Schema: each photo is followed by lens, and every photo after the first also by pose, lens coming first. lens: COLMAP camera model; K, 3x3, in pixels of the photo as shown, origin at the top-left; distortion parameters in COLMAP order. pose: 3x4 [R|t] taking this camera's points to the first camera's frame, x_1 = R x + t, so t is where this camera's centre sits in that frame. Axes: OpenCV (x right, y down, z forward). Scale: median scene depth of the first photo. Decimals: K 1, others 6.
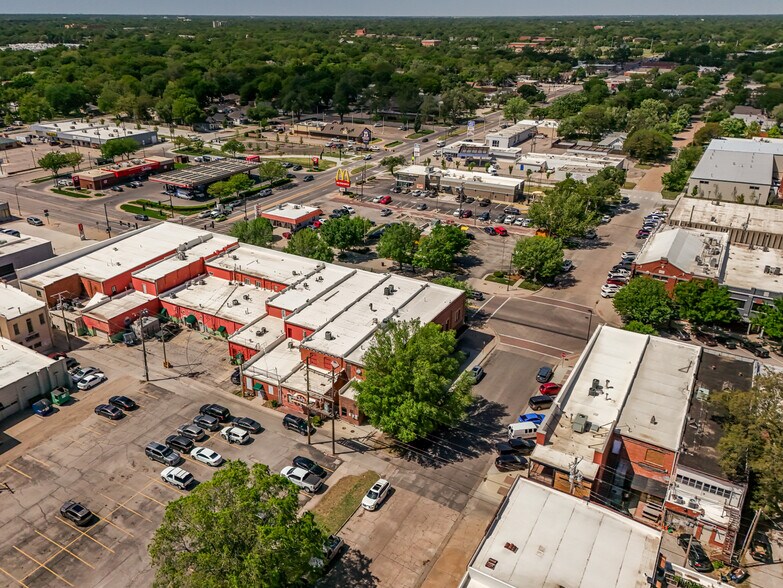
lens RADIAL K [[612.5, 0, 368.8], [0, 612.5, 296.5], [0, 0, 1]] dist [0.093253, -0.116605]
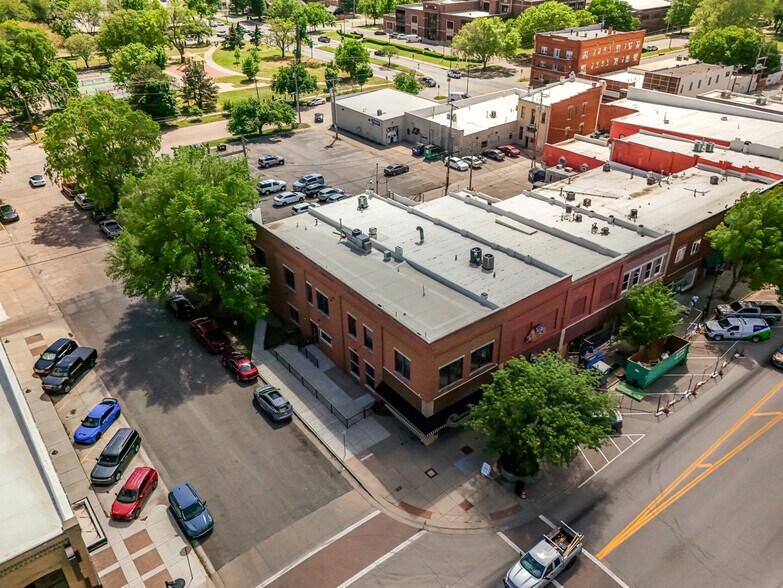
lens RADIAL K [[615.4, 0, 391.5], [0, 615.4, 294.0], [0, 0, 1]] dist [0.067523, -0.071994]
pose [[-0.361556, 0.478963, -0.799920, 0.431968], [-0.384960, 0.704724, 0.595961, -0.236797], [0.849166, 0.523410, -0.070416, 0.932492]]
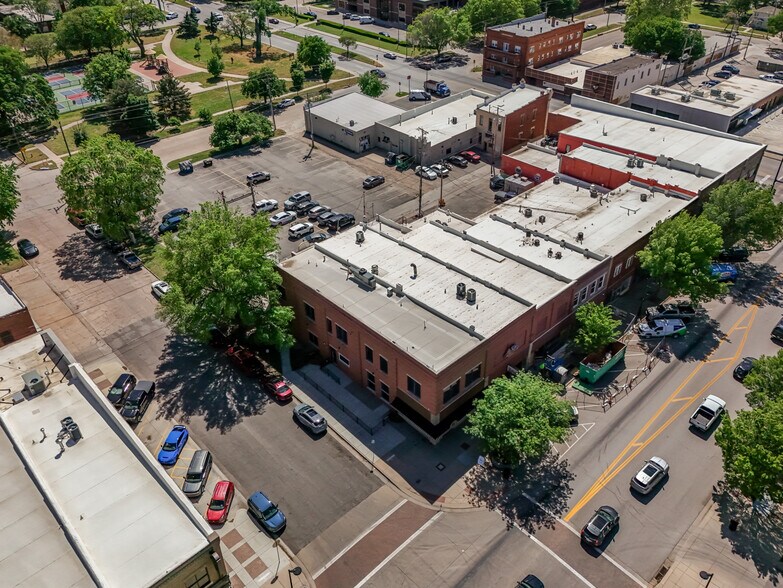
lens RADIAL K [[626.1, 0, 397.2], [0, 626.1, 280.0], [0, 0, 1]] dist [0.077502, -0.091157]
pose [[-0.265660, 0.543753, -0.796089, 0.510204], [-0.396199, 0.691228, 0.604343, -0.347450], [0.878892, 0.475959, 0.031803, 0.862289]]
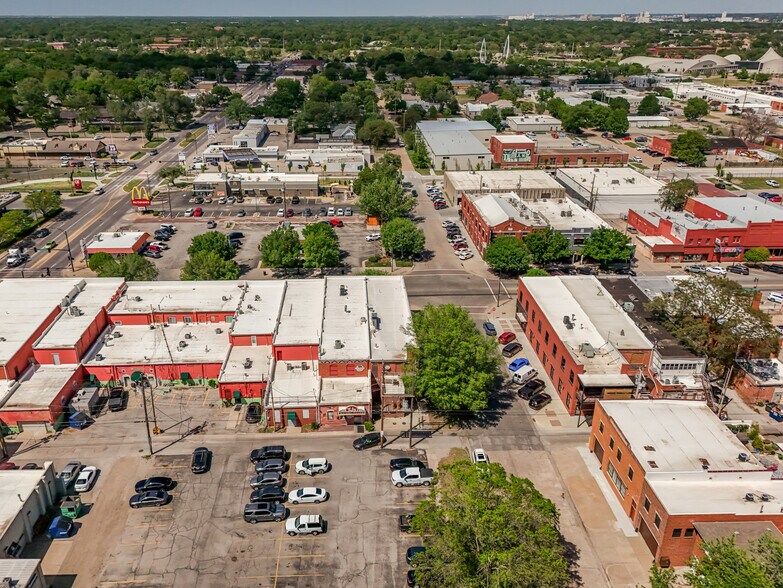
lens RADIAL K [[599.5, 0, 370.5], [0, 599.5, 297.1], [0, 0, 1]] dist [0.083308, -0.097775]
pose [[0.841304, -0.230517, 0.488948, -0.398371], [0.226312, 0.971631, 0.068679, -0.055103], [-0.490908, 0.052875, 0.869605, 0.096095]]
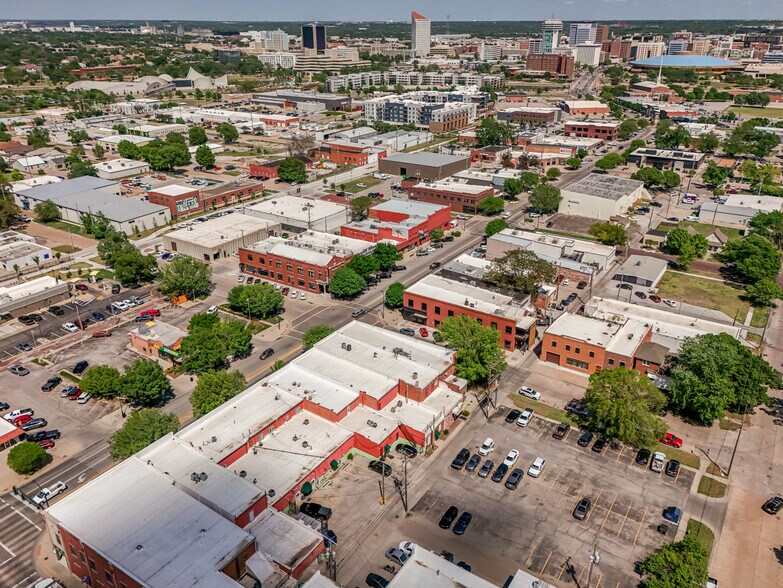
lens RADIAL K [[609.6, 0, 392.0], [0, 609.6, 280.8], [0, 0, 1]] dist [0.082542, -0.110168]
pose [[0.044653, -0.391658, 0.919027, -1.005585], [0.413868, 0.844539, 0.339805, -0.485083], [-0.909241, 0.365182, 0.199806, 0.581125]]
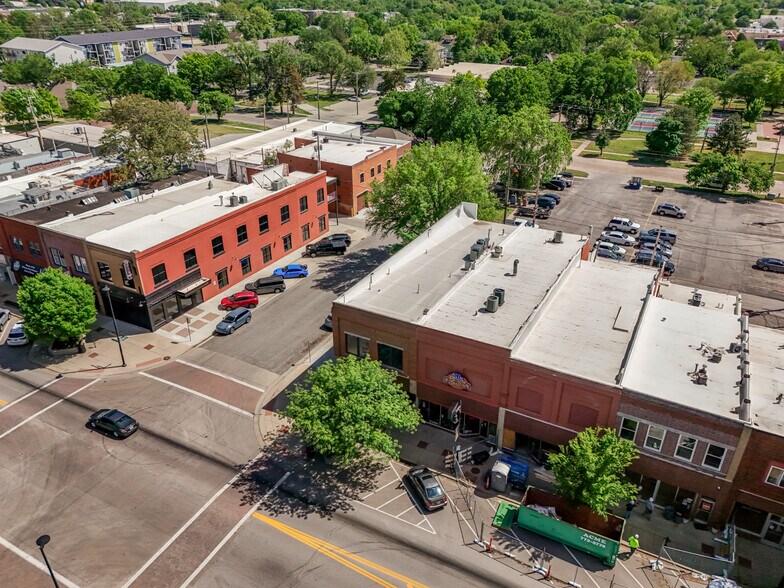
lens RADIAL K [[580.9, 0, 407.9], [0, 580.9, 295.0], [0, 0, 1]] dist [0.046004, -0.000966]
pose [[-0.997547, 0.017057, -0.067886, 0.123058], [-0.043834, 0.603906, 0.795849, -0.340669], [0.054571, 0.796873, -0.601677, 1.187177]]
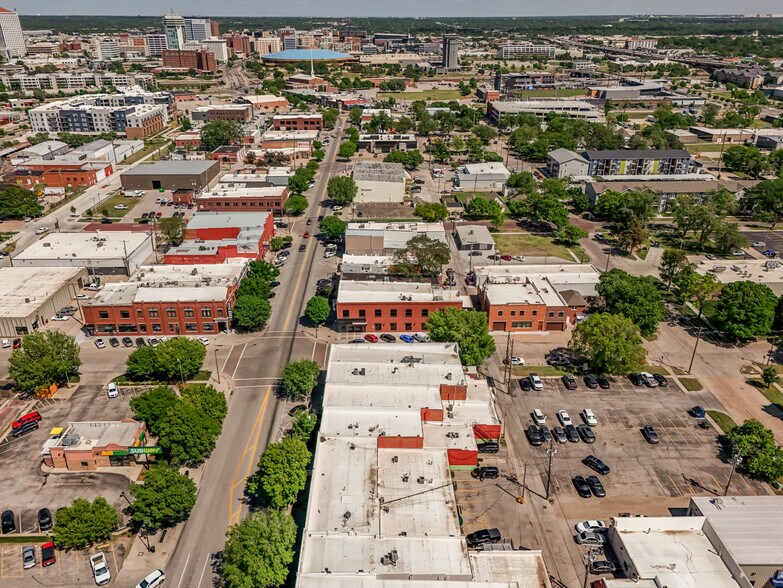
lens RADIAL K [[609.6, 0, 392.0], [0, 609.6, 280.8], [0, 0, 1]] dist [0.082542, -0.110168]
pose [[-0.536516, -0.336106, 0.774069, -0.783625], [0.346669, 0.748511, 0.565289, -0.722067], [-0.769397, 0.571632, -0.285071, 1.117427]]
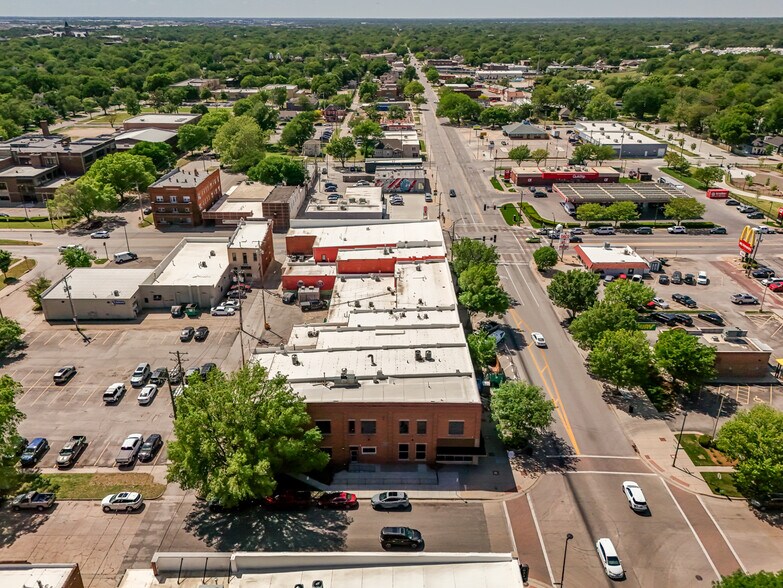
lens RADIAL K [[609.6, 0, 392.0], [0, 609.6, 280.8], [0, 0, 1]] dist [0.082542, -0.110168]
pose [[0.512430, 0.334183, -0.791036, 0.577131], [-0.355457, 0.921093, 0.158864, -0.200938], [0.781707, 0.199773, 0.590783, 0.449603]]
